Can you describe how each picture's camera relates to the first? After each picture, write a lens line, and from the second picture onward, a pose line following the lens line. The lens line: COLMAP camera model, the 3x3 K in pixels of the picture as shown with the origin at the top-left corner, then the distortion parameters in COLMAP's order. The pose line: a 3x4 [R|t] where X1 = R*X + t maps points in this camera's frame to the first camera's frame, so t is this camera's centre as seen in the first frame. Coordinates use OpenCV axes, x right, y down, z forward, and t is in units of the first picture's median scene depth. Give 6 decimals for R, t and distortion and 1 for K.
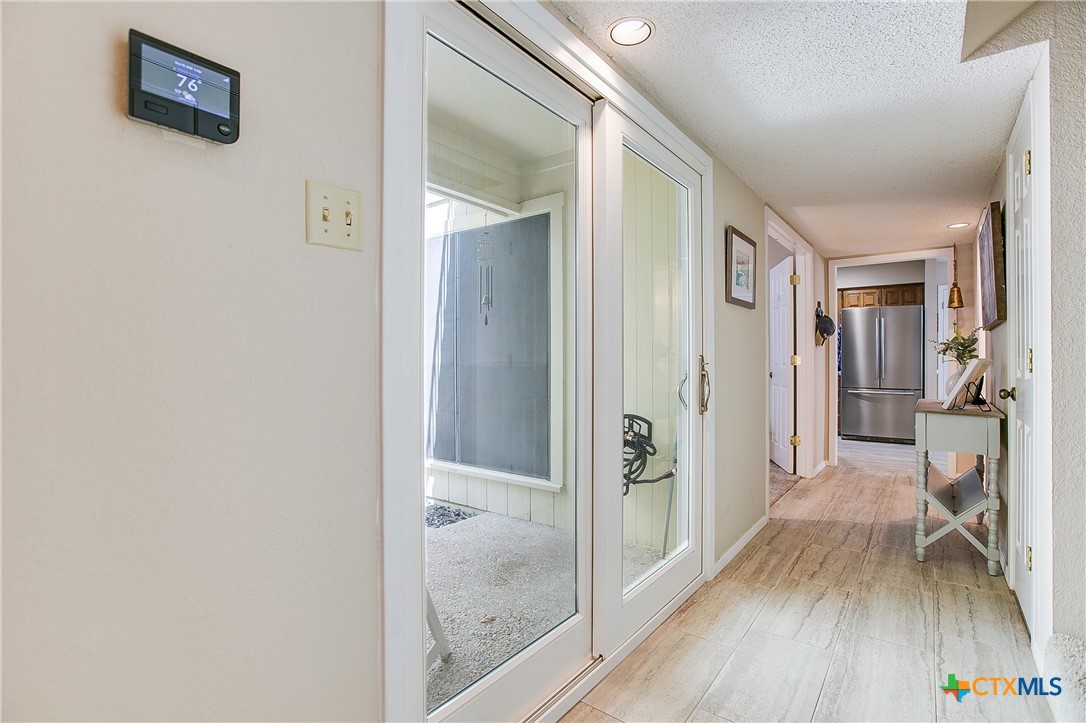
lens RADIAL K [[498.7, 0, 539.5], [0, 498.7, 360.4], [0, 0, 1]] dist [-0.015788, 0.000264]
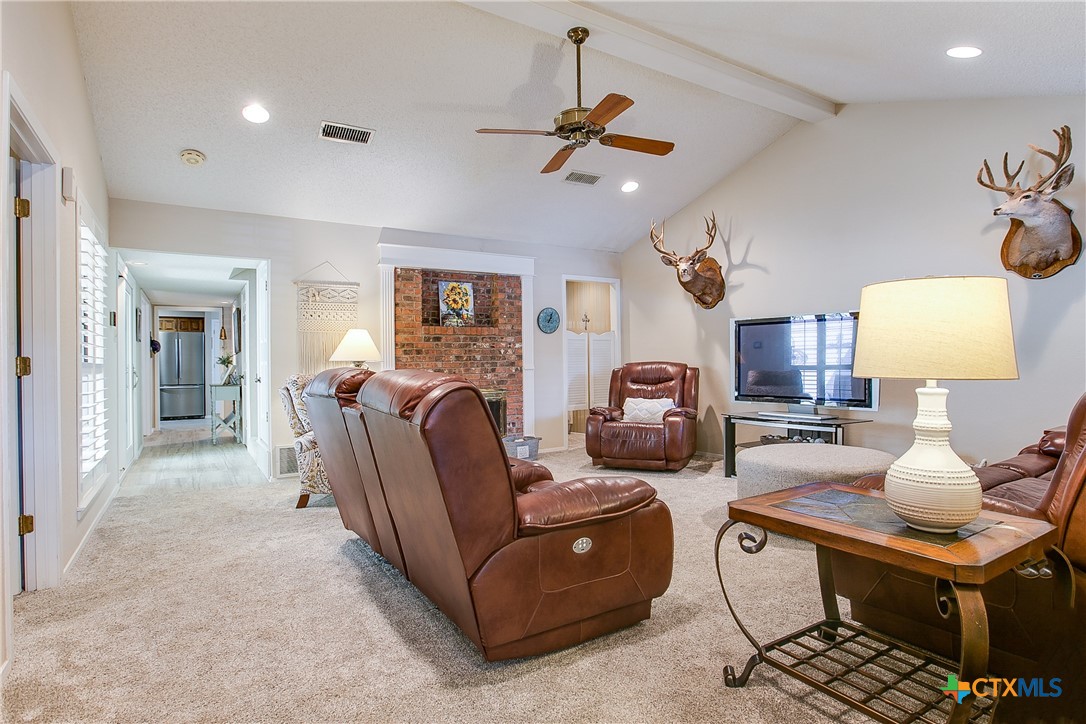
lens RADIAL K [[574.1, 0, 538.3], [0, 574.1, 361.1], [0, 0, 1]] dist [-0.006348, -0.000166]
pose [[0.347785, -0.000382, 0.937574, -0.886376], [0.012215, 0.999917, -0.004124, 0.004819], [-0.937495, 0.012887, 0.347761, -1.001756]]
